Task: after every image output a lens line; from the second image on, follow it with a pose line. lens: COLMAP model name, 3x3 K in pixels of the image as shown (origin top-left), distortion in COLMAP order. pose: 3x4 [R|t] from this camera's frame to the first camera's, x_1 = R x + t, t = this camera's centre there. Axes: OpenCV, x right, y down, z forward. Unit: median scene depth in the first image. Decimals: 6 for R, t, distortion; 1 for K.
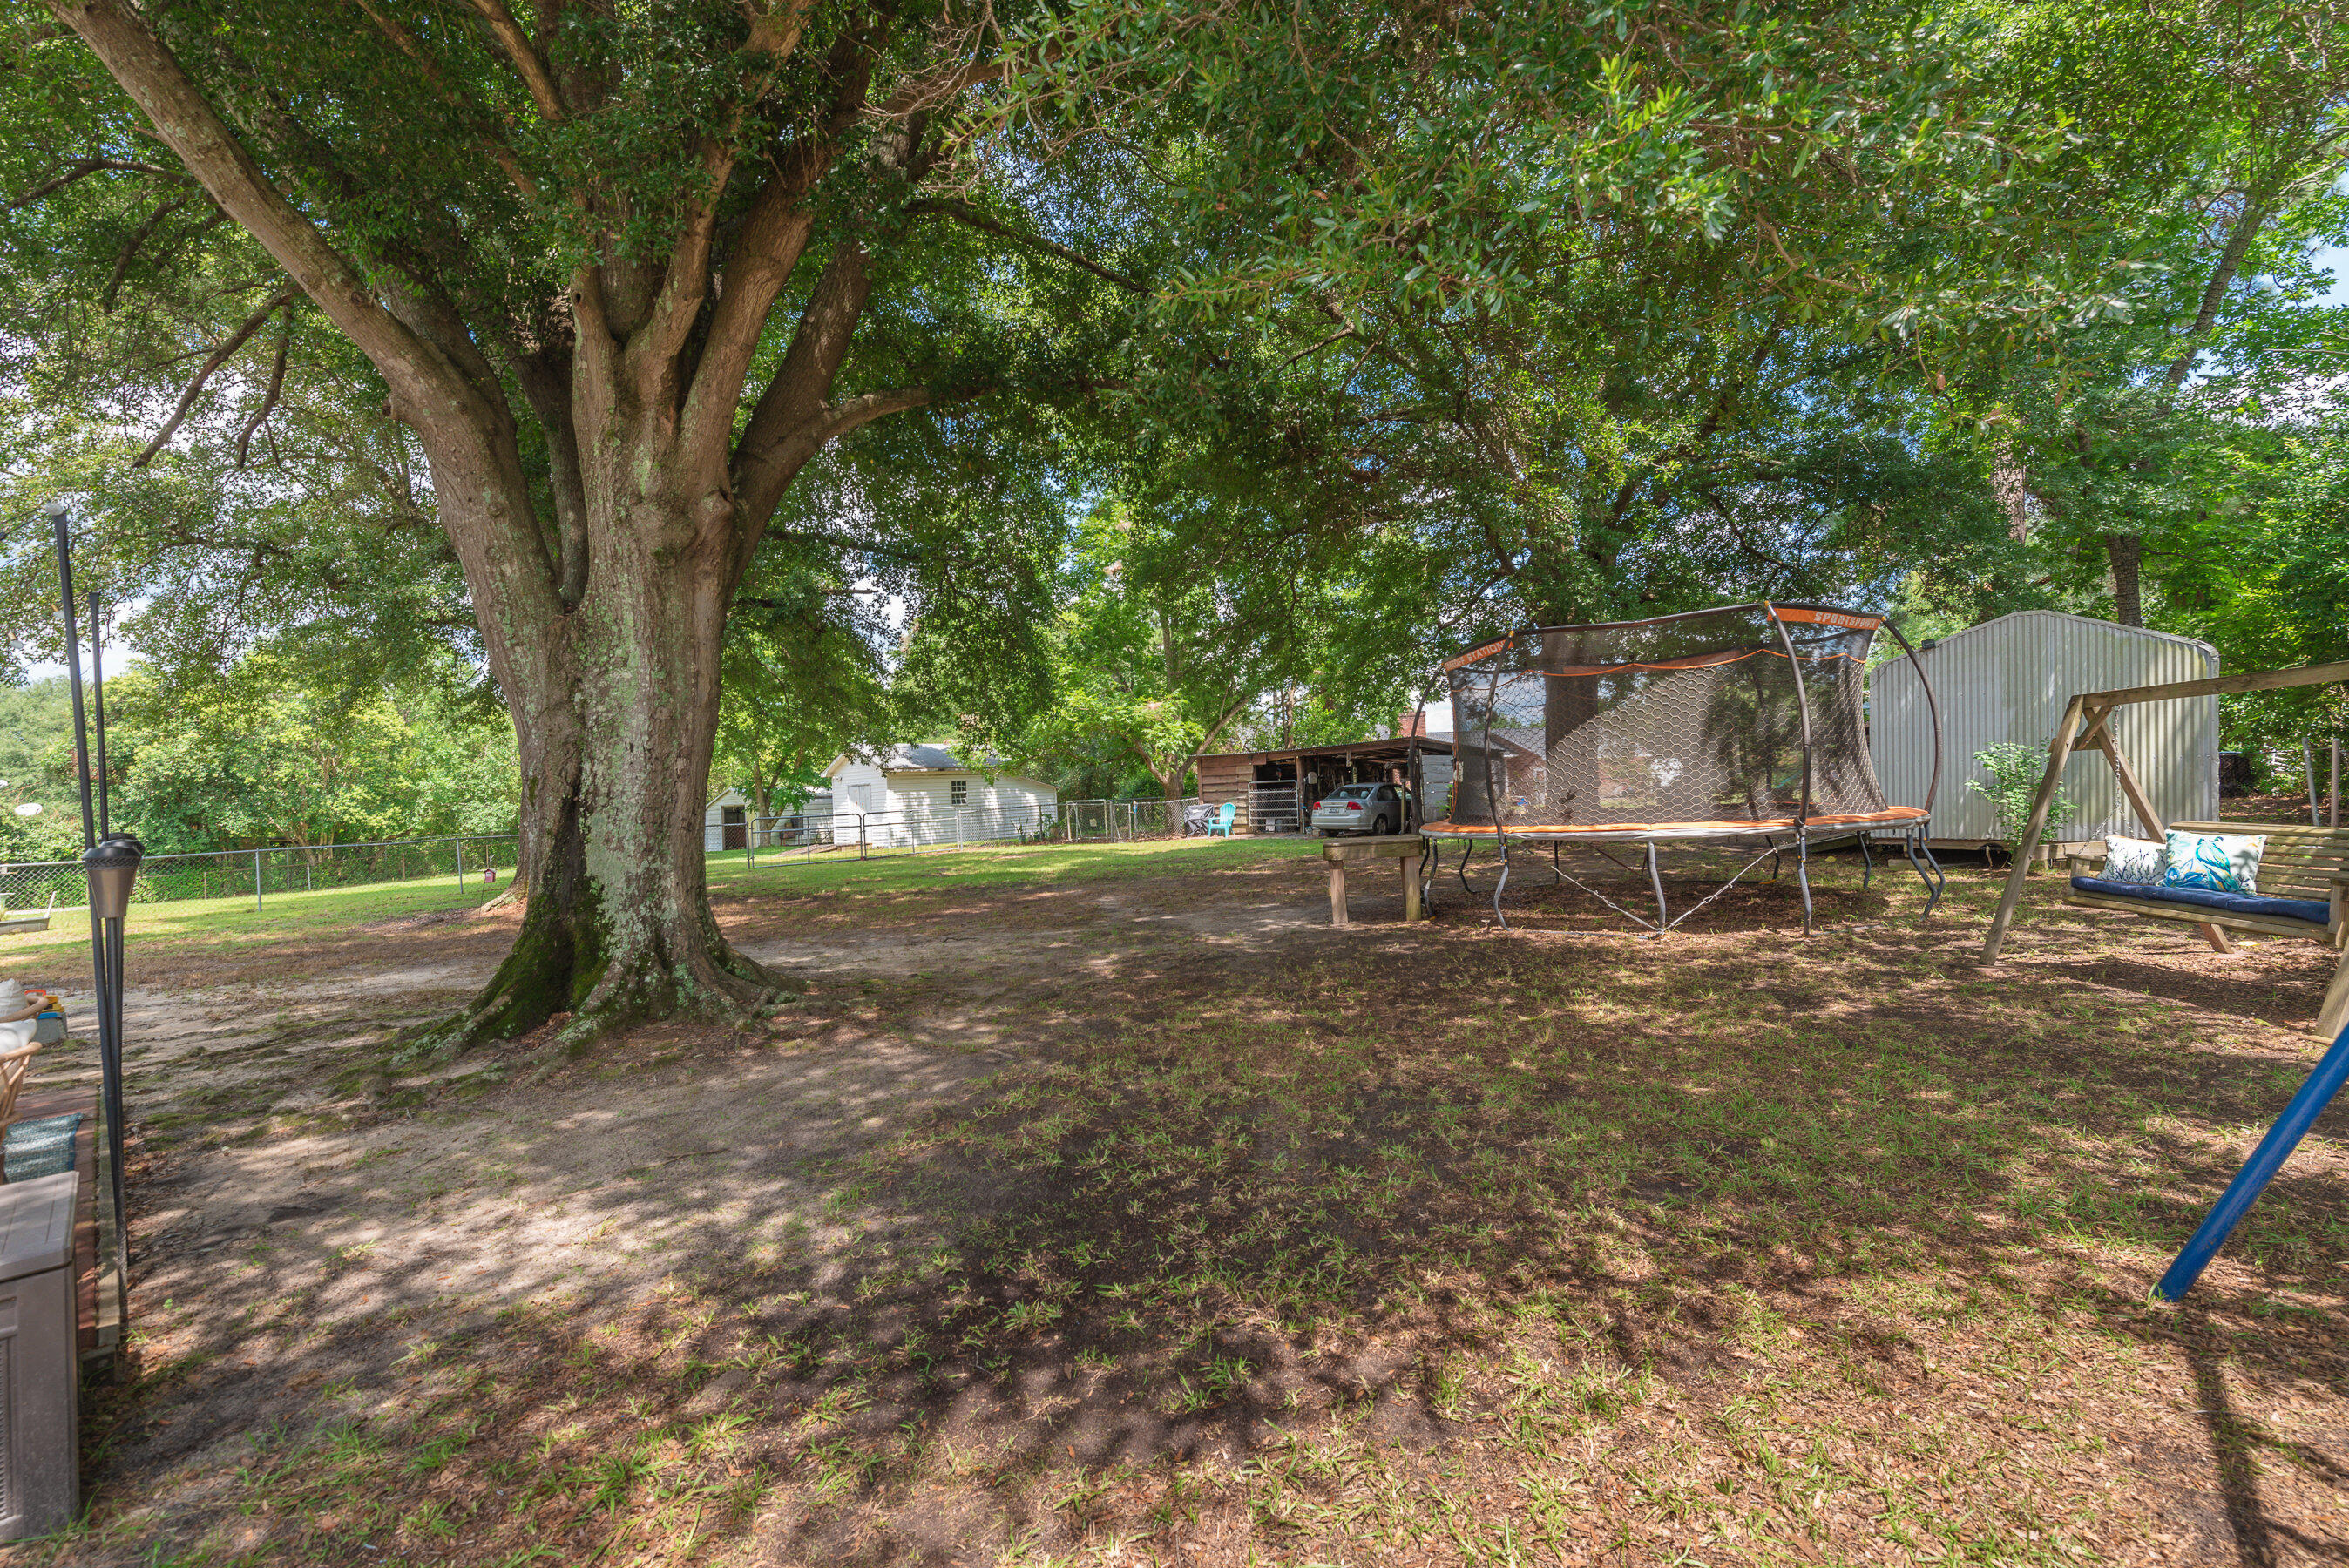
lens RADIAL K [[1015.6, 0, 1189.5], [0, 1015.6, 784.4], [0, 0, 1]] dist [0.001665, -0.000424]
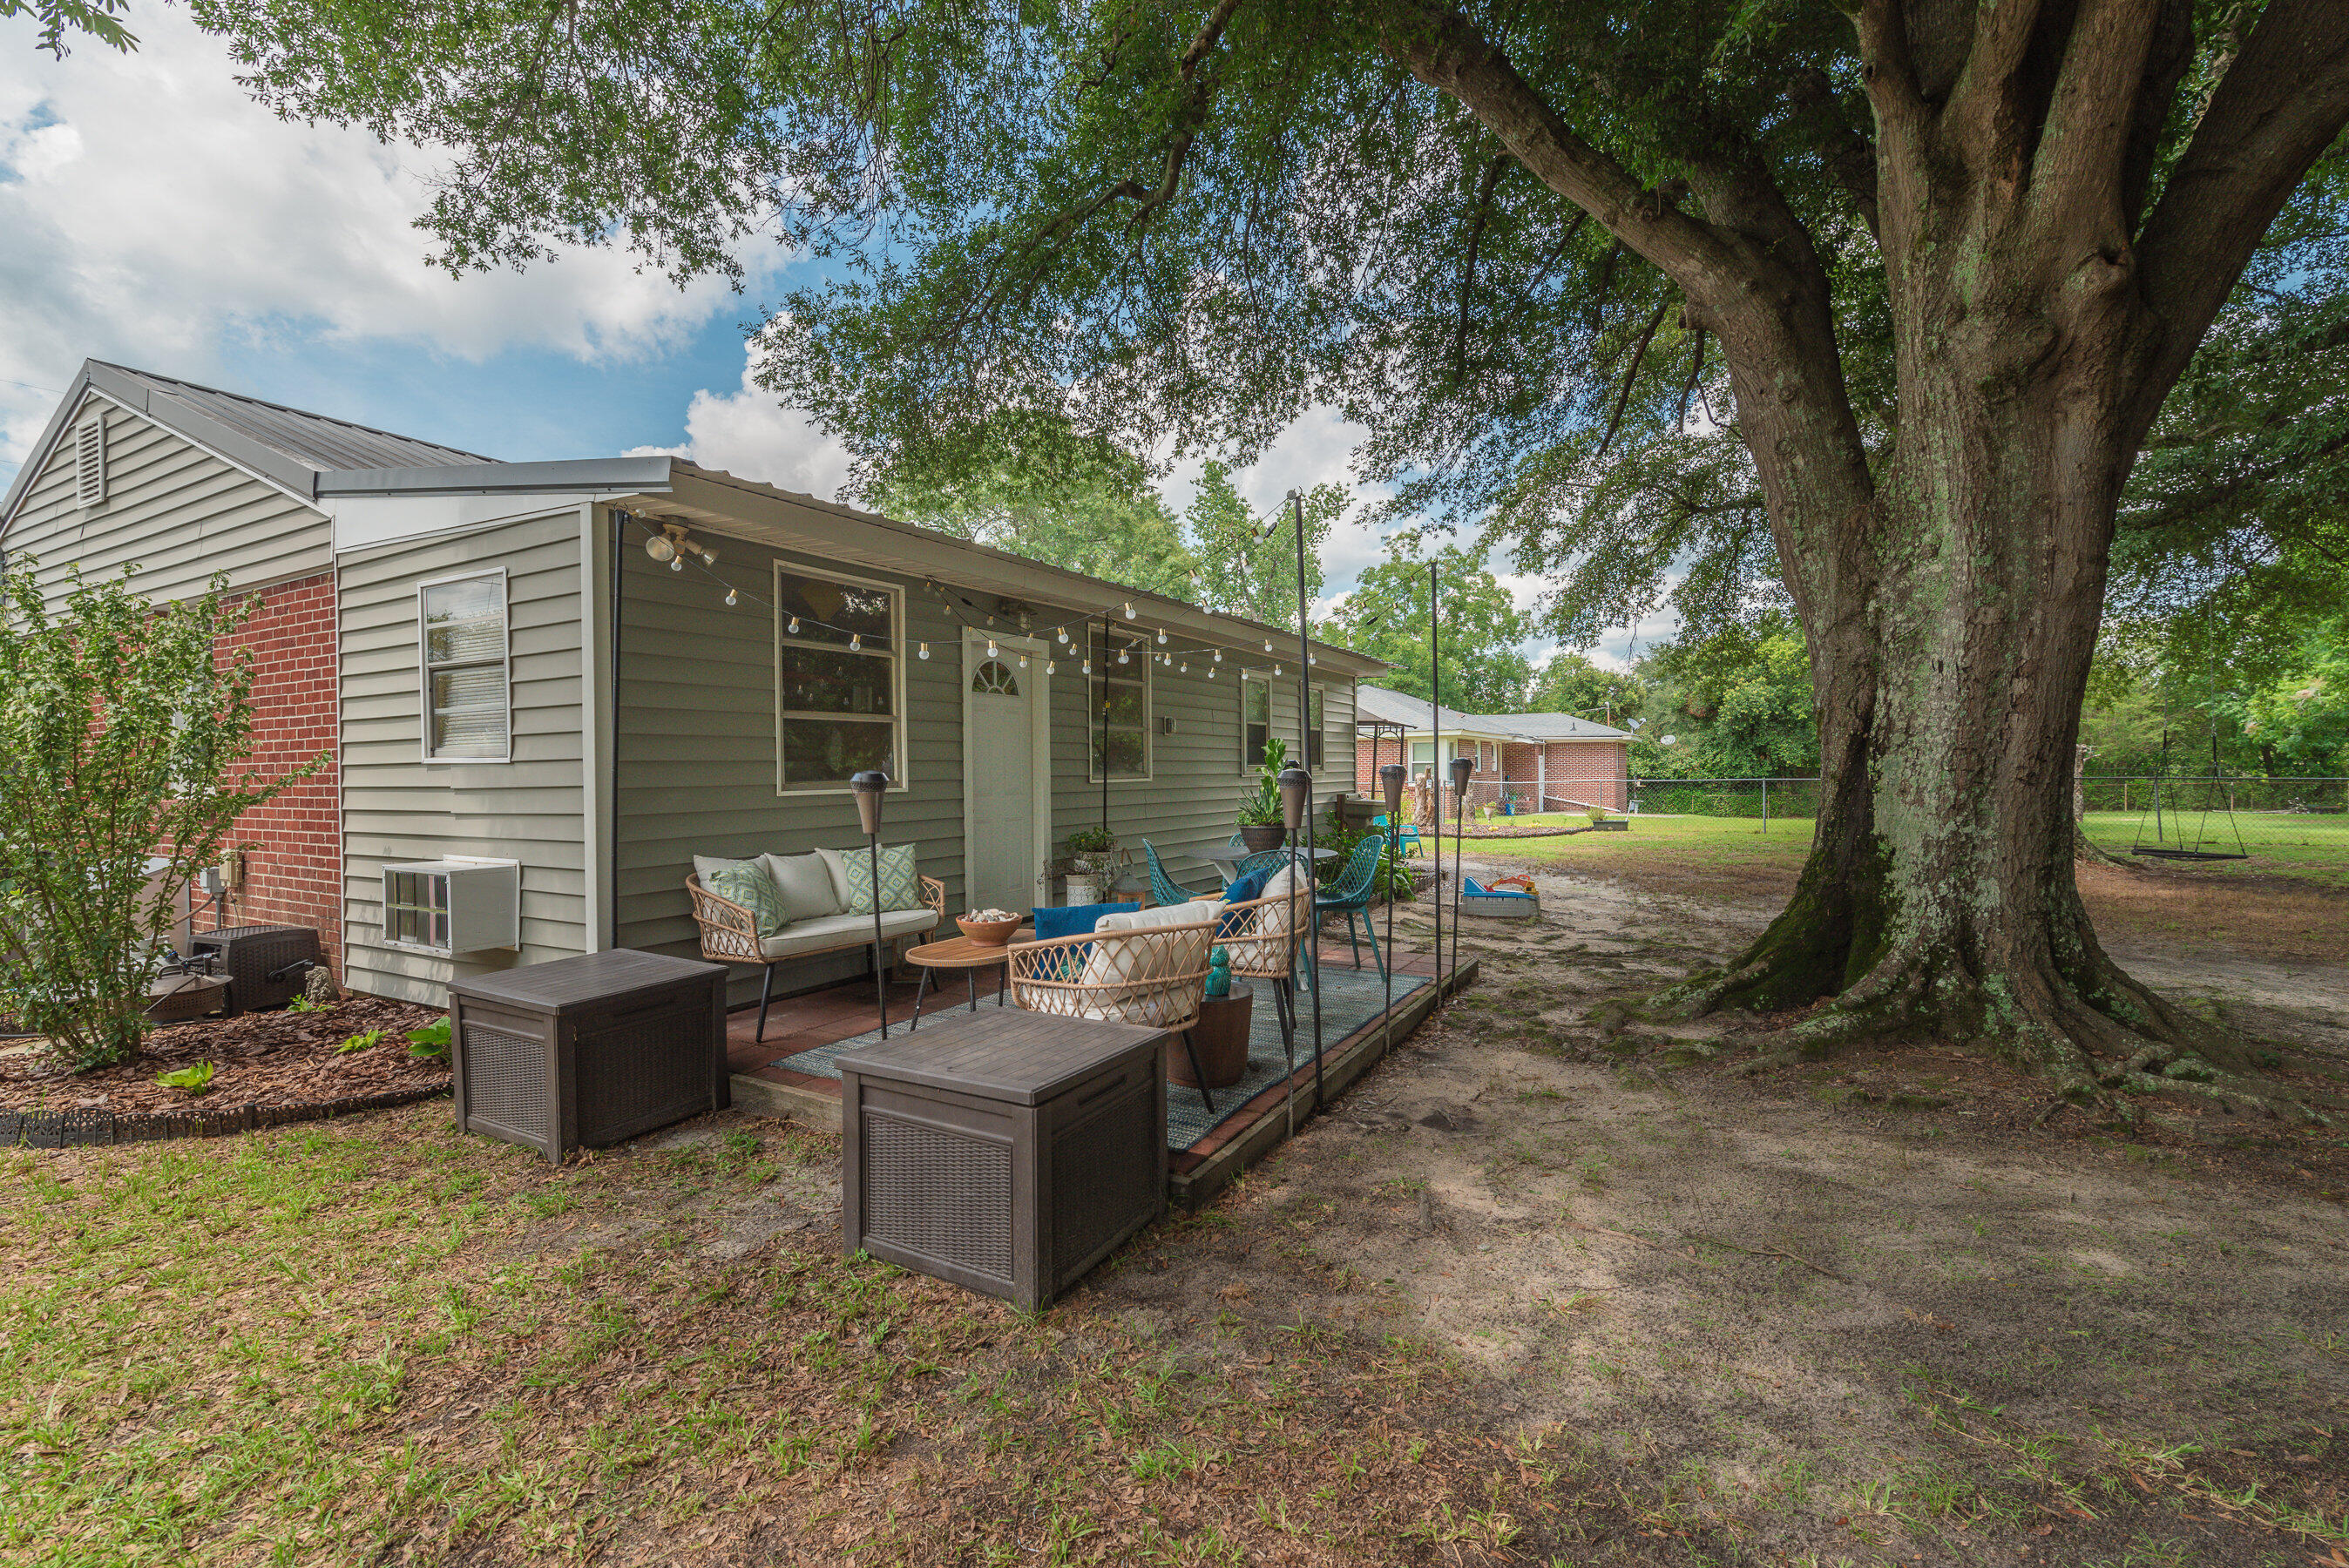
lens RADIAL K [[1015.6, 0, 1171.7], [0, 1015.6, 782.8], [0, 0, 1]] dist [0.001665, -0.000424]
pose [[0.232800, 0.056894, -0.970859, 0.040251], [0.003299, 0.998235, 0.059290, 0.002237], [0.972519, -0.017005, 0.232201, 0.288844]]
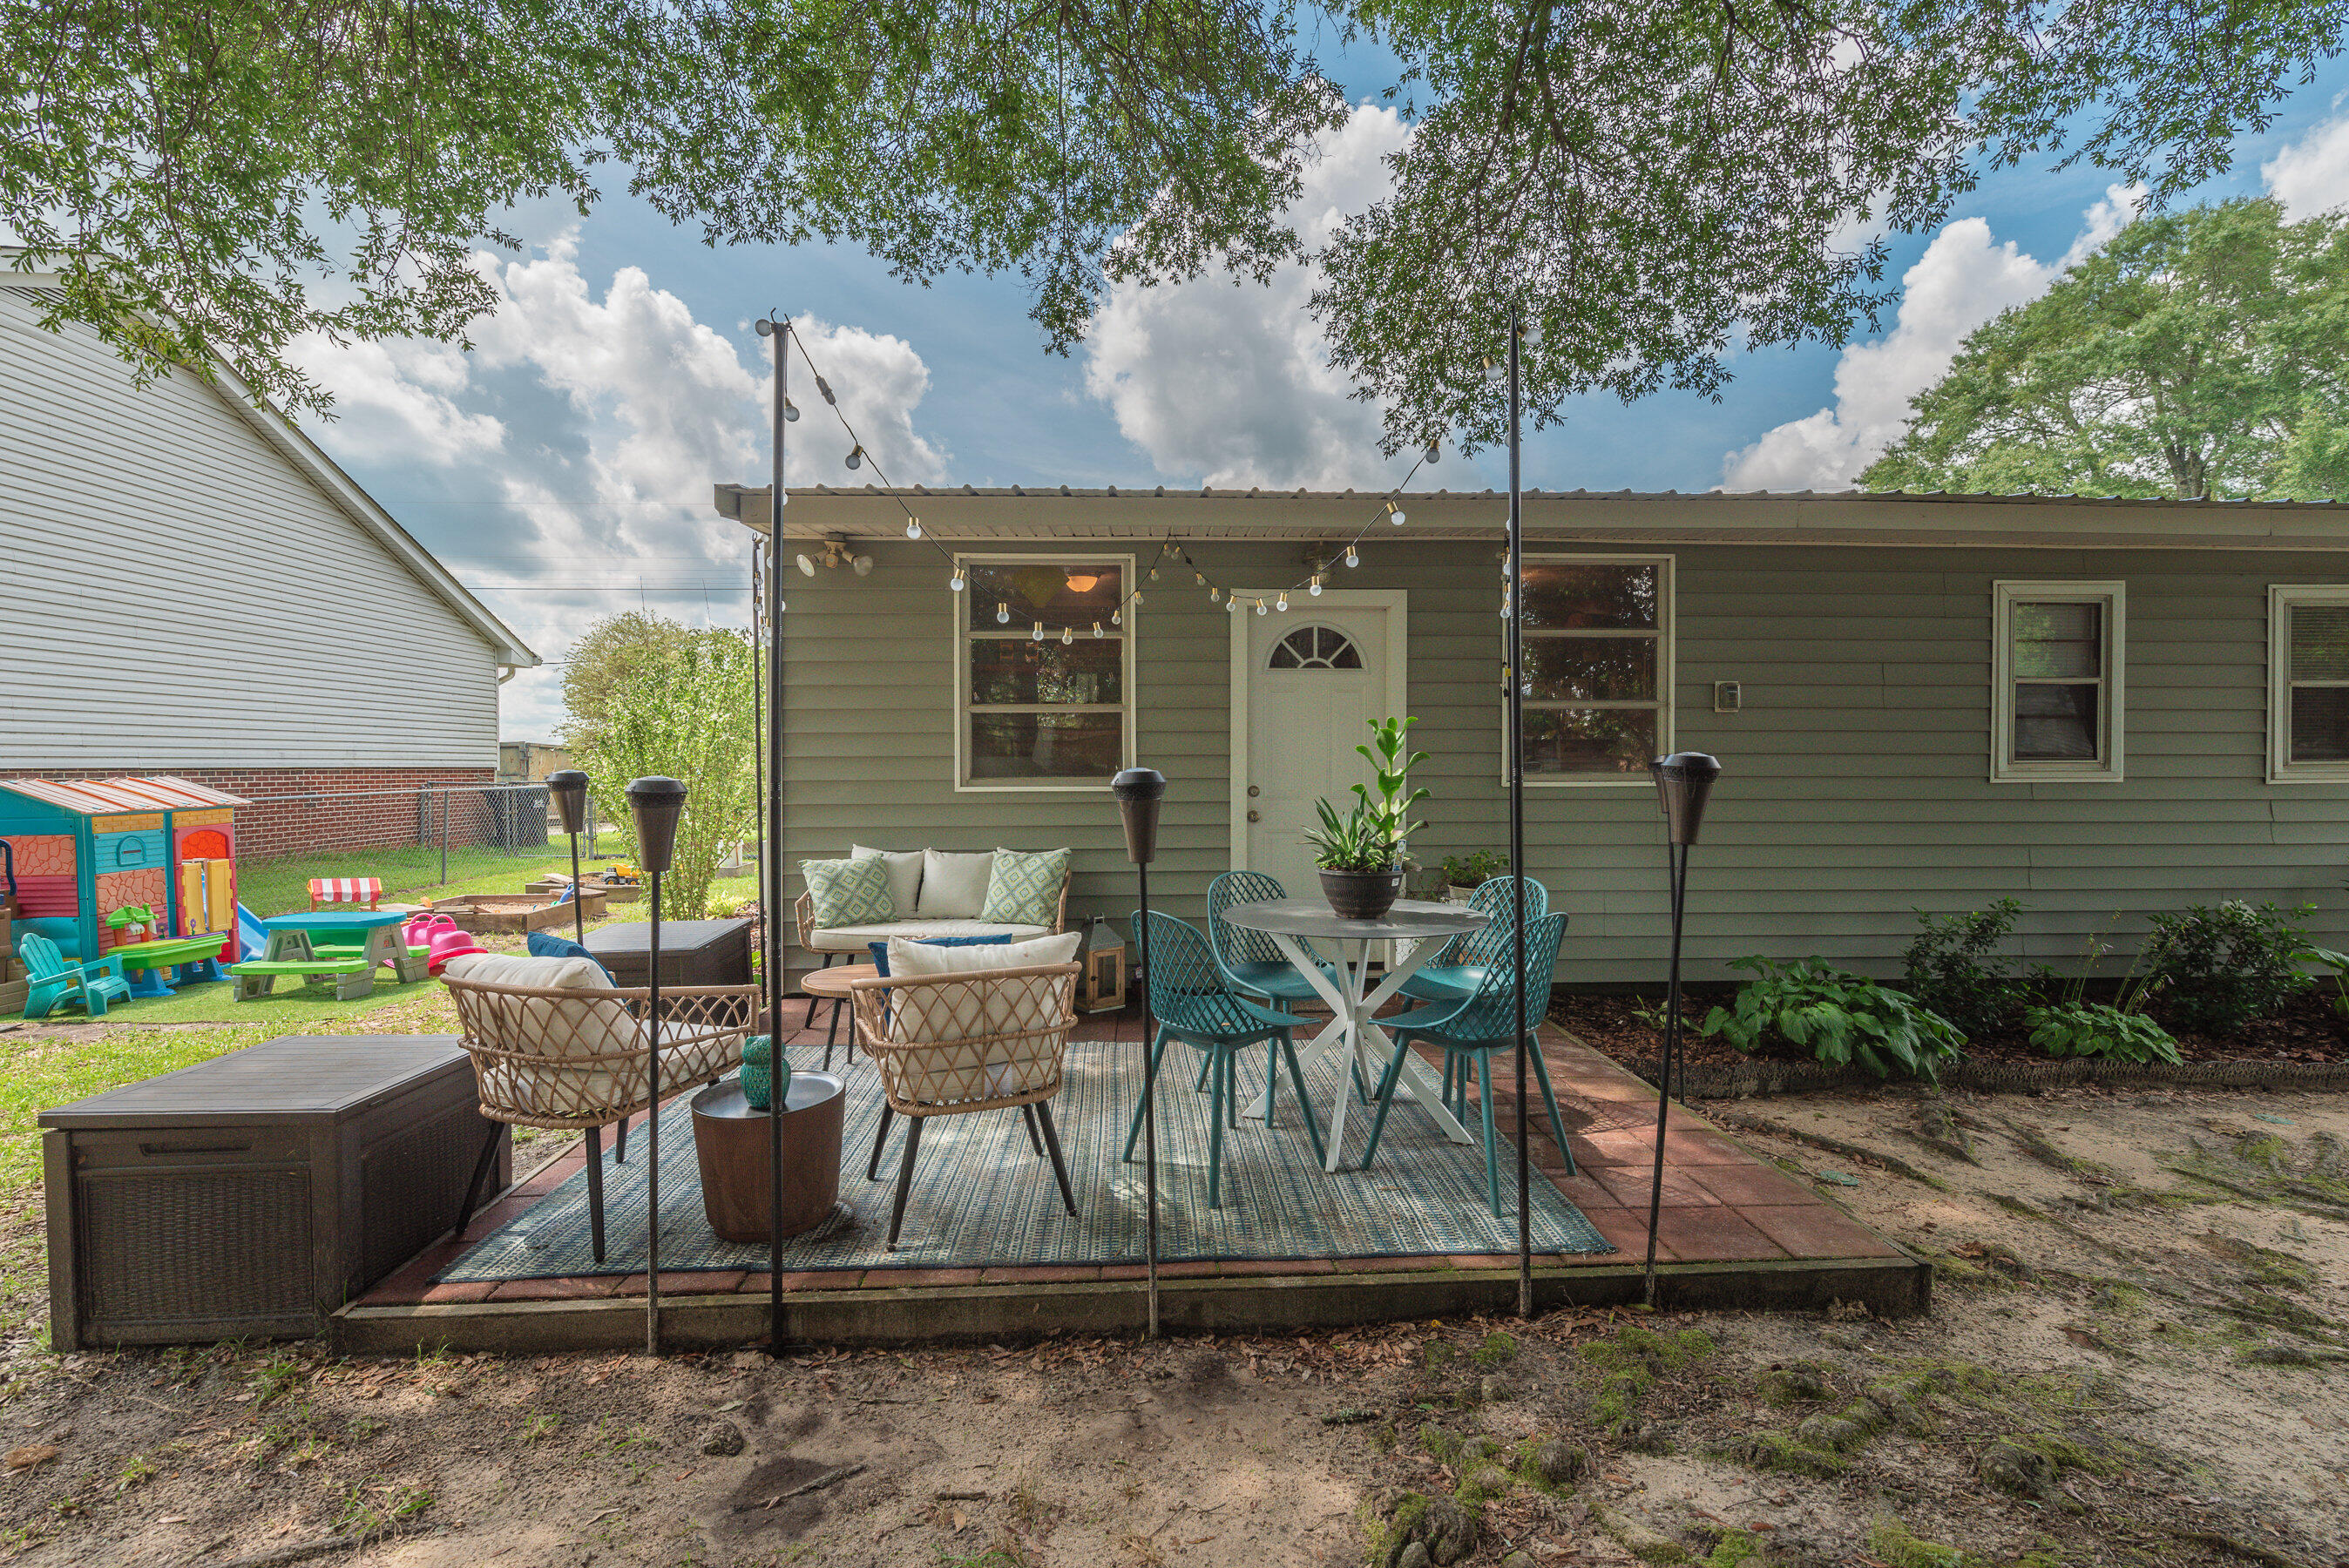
lens RADIAL K [[1015.6, 0, 1171.8], [0, 1015.6, 784.6], [0, 0, 1]] dist [0.001665, -0.000424]
pose [[-0.703348, 0.062936, -0.708054, -0.335295], [0.037043, 0.997965, 0.051907, 0.017674], [0.709880, 0.010280, -0.704248, 0.818230]]
